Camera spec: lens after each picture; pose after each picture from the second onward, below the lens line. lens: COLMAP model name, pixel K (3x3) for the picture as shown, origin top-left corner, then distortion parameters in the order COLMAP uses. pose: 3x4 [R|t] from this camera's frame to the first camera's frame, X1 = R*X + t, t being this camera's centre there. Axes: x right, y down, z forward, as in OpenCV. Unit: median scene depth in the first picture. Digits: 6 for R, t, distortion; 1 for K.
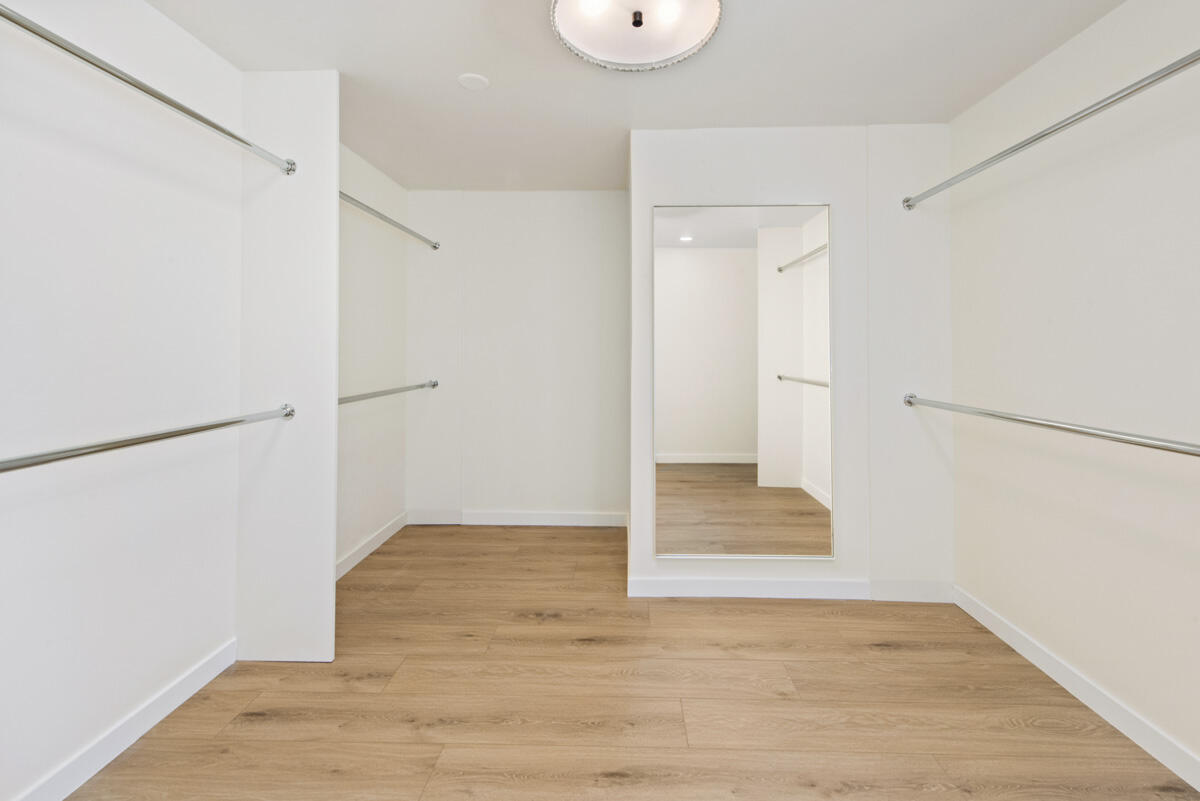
lens RADIAL K [[502.1, 0, 602.6], [0, 502.1, 395.6], [0, 0, 1]] dist [0.007724, -0.001010]
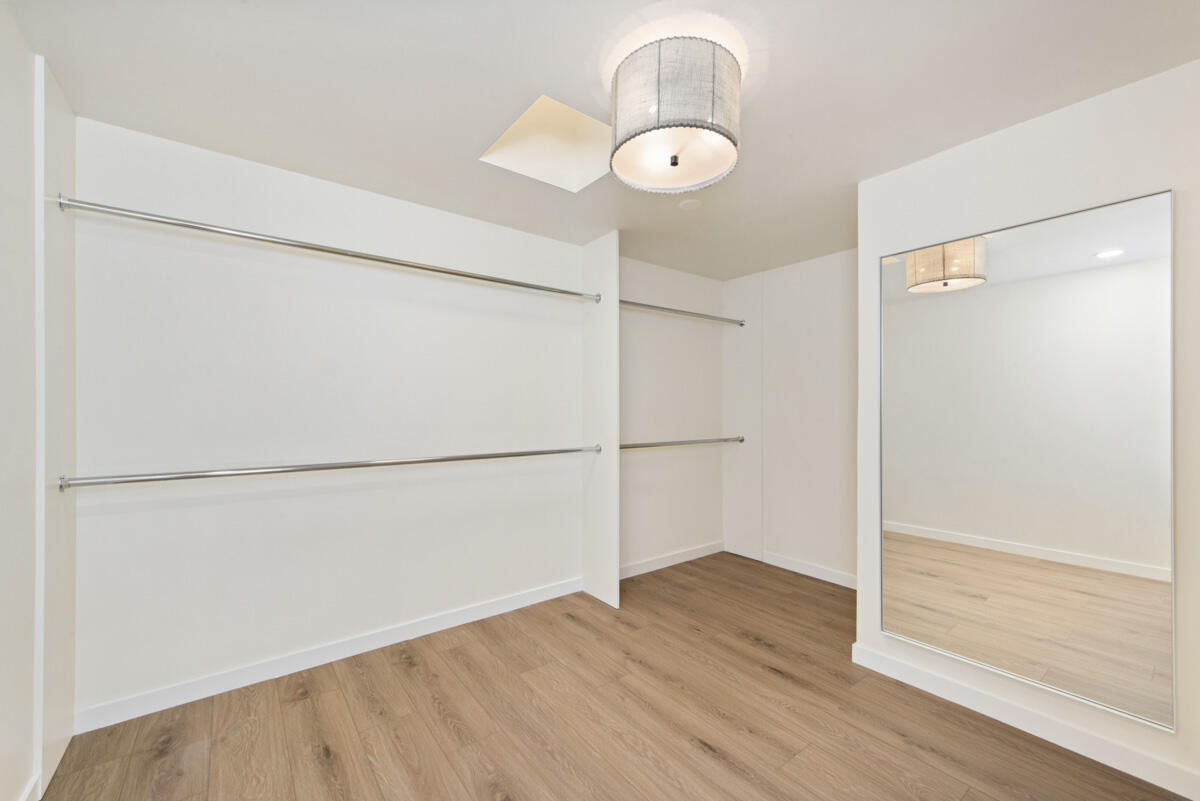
lens RADIAL K [[502.1, 0, 601.2], [0, 502.1, 405.6], [0, 0, 1]] dist [0.007724, -0.001010]
pose [[0.609534, -0.002765, -0.792755, 0.639861], [-0.073176, 0.995528, -0.059737, -0.010589], [0.789375, 0.094422, 0.606606, -0.054714]]
